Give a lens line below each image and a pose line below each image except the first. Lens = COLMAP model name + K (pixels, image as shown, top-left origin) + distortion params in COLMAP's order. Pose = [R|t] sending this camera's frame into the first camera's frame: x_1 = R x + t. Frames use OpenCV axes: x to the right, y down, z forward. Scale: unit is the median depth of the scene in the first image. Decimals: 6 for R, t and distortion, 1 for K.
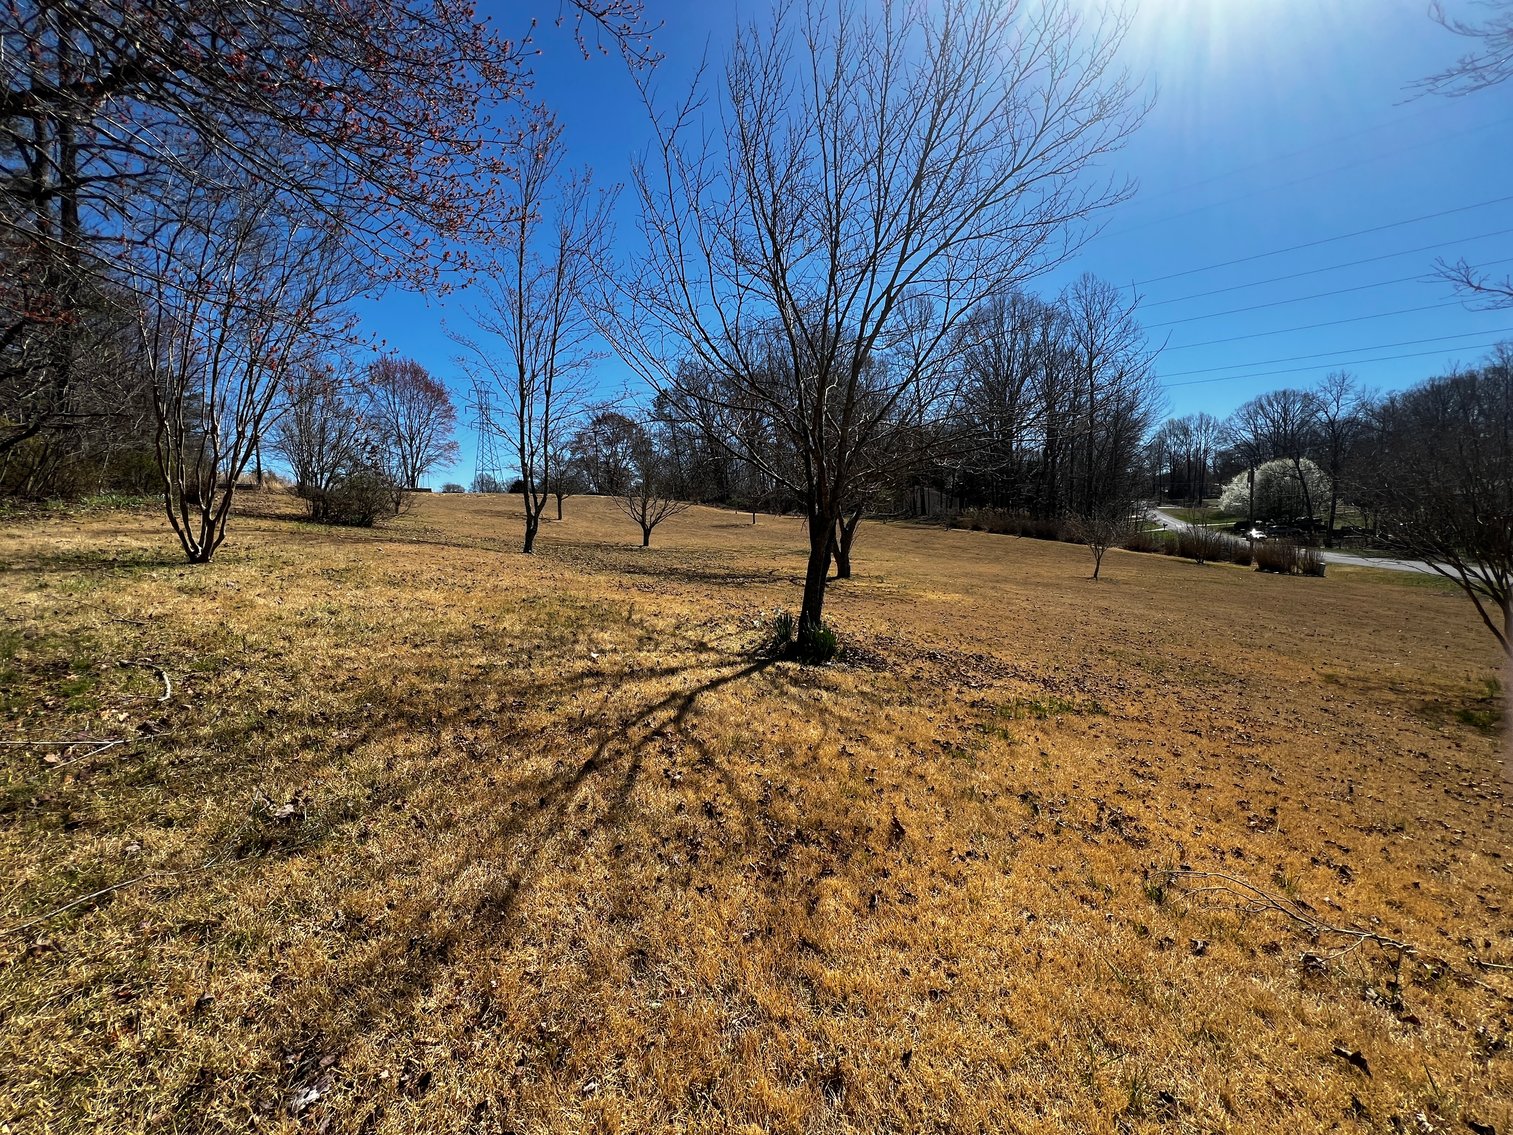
lens RADIAL K [[609.6, 0, 761.6], [0, 609.6, 568.3], [0, 0, 1]] dist [0.001306, 0.000716]
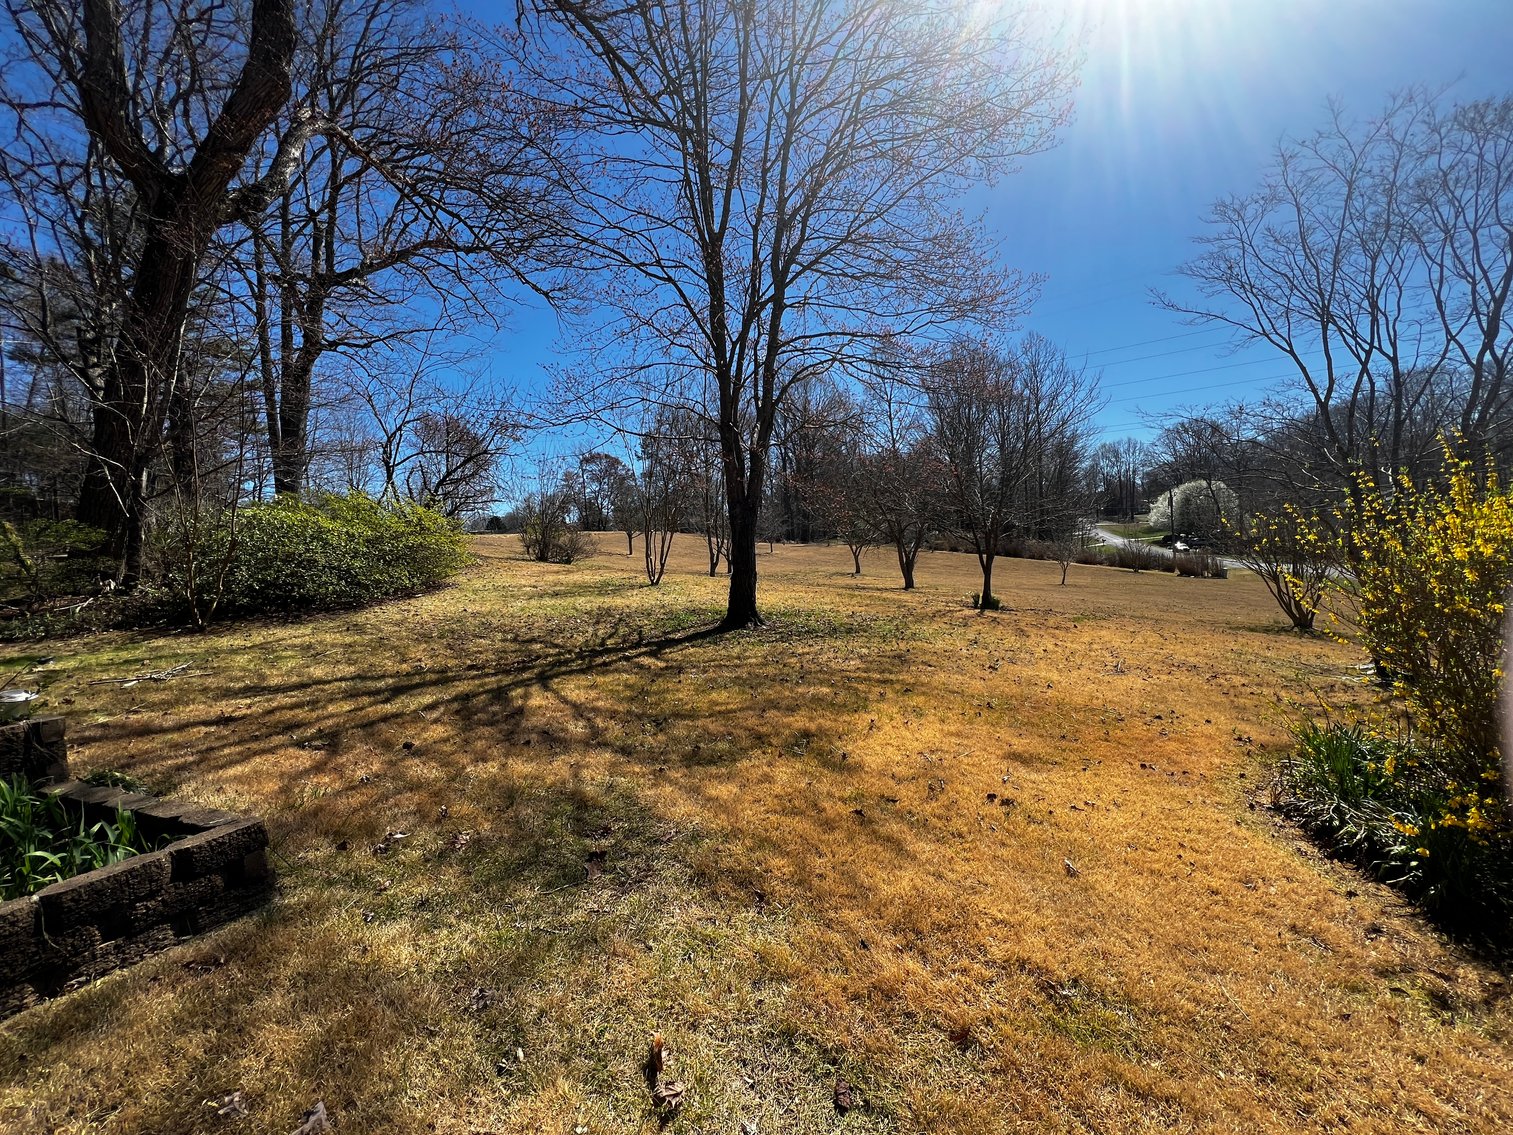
lens RADIAL K [[609.6, 0, 761.6], [0, 609.6, 568.3], [0, 0, 1]] dist [0.001306, 0.000716]
pose [[0.996674, -0.035870, 0.073177, -0.867327], [0.038941, 0.998401, -0.040981, 0.035225], [-0.071590, 0.043694, 0.996477, -1.213941]]
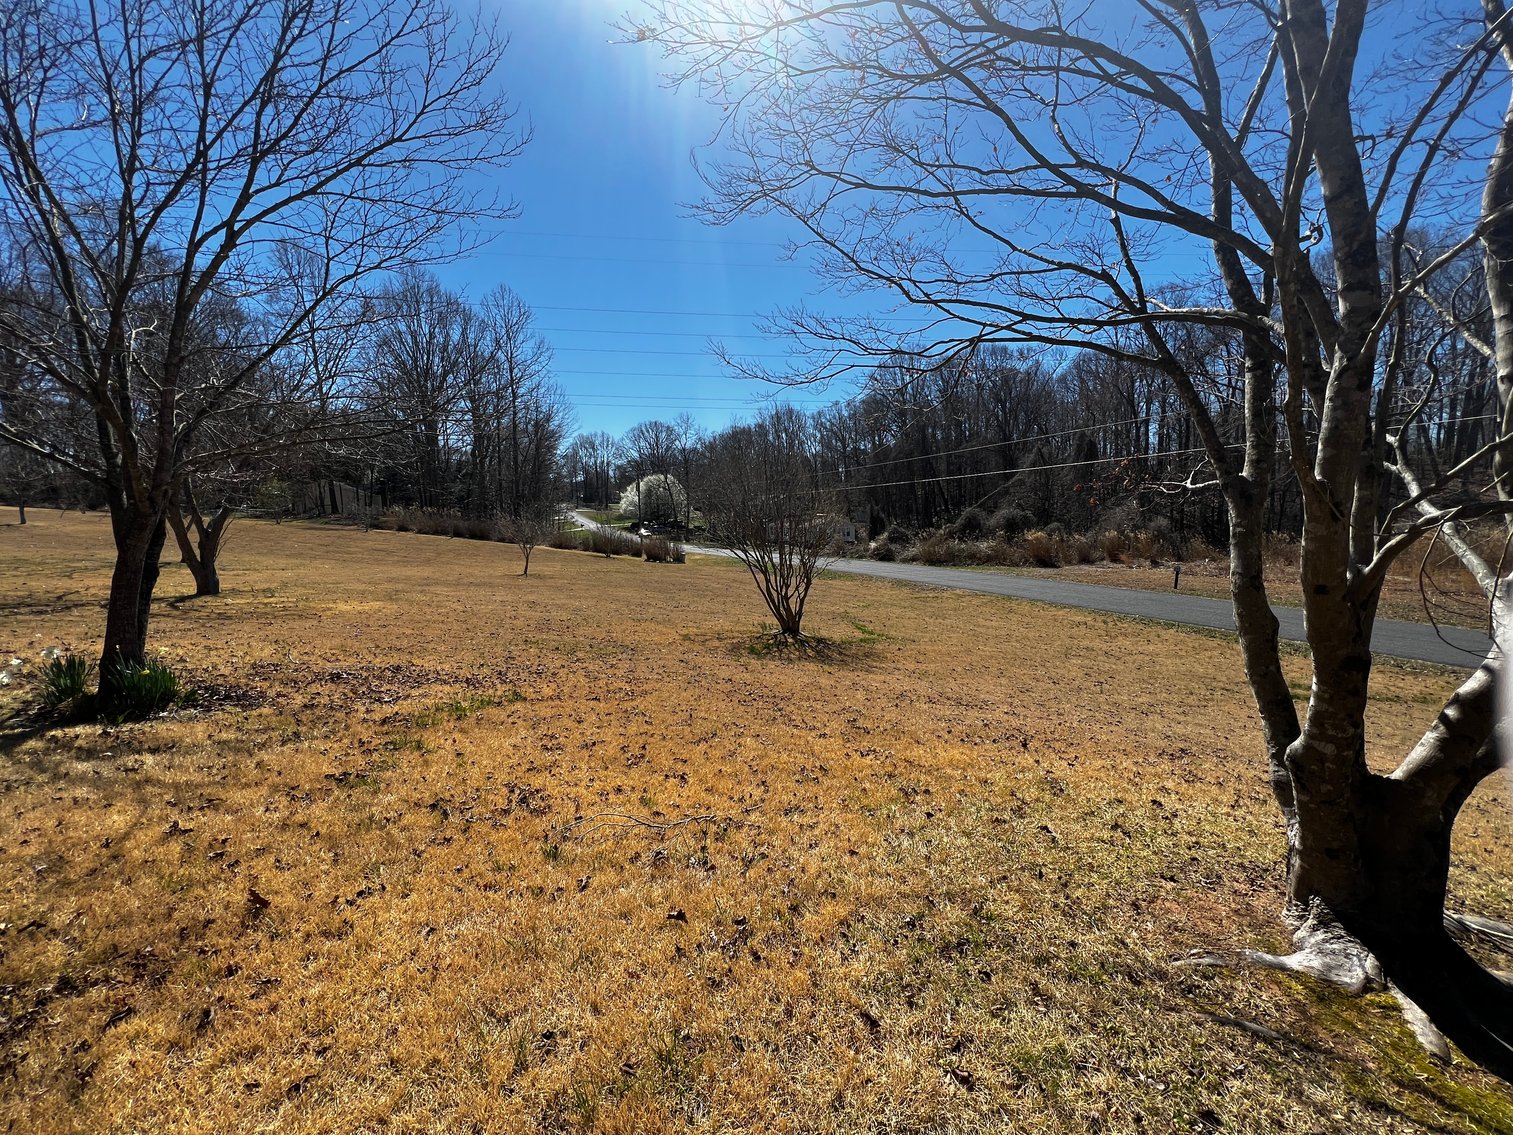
lens RADIAL K [[607.5, 0, 756.5], [0, 607.5, 567.5], [0, 0, 1]] dist [0.001254, 0.000650]
pose [[0.651736, -0.054216, 0.756506, 0.026651], [0.055613, 0.998173, 0.023624, 0.004090], [-0.756405, 0.026675, 0.653560, -0.004763]]
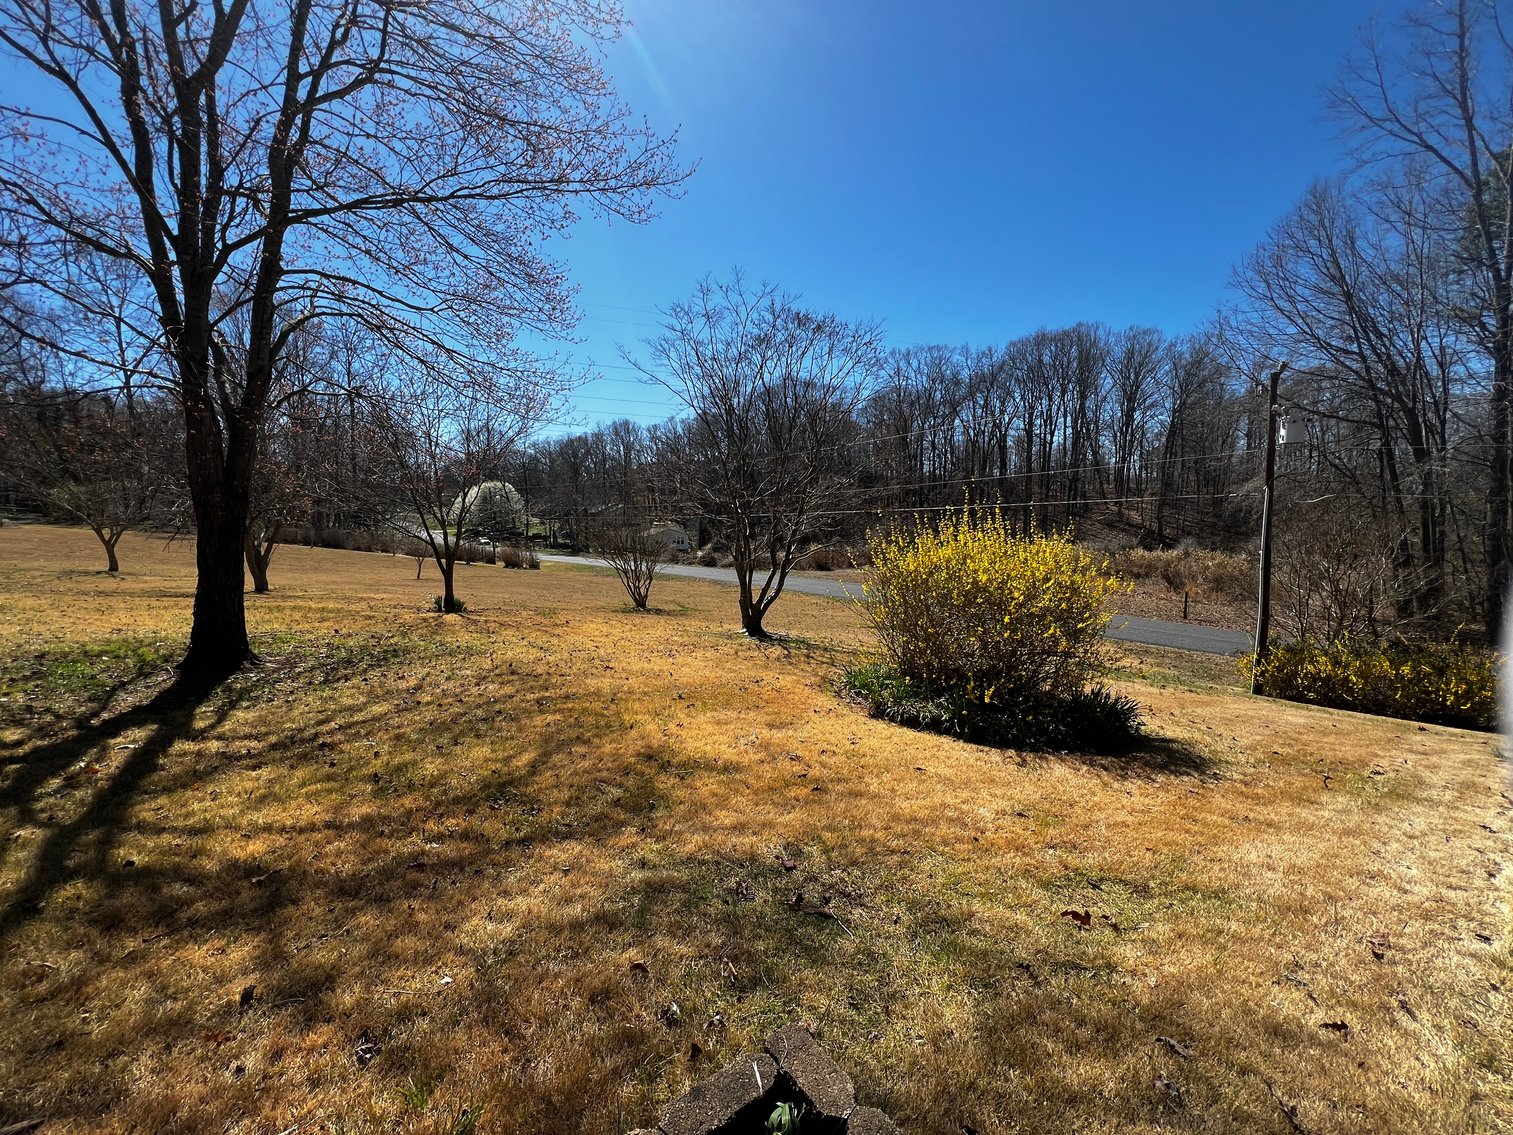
lens RADIAL K [[607.5, 0, 756.5], [0, 607.5, 567.5], [0, 0, 1]] dist [0.001254, 0.000650]
pose [[0.428706, -0.050681, 0.902021, -1.333099], [0.054932, 0.998040, 0.029968, -0.034112], [-0.901772, 0.036702, 0.430650, -0.949596]]
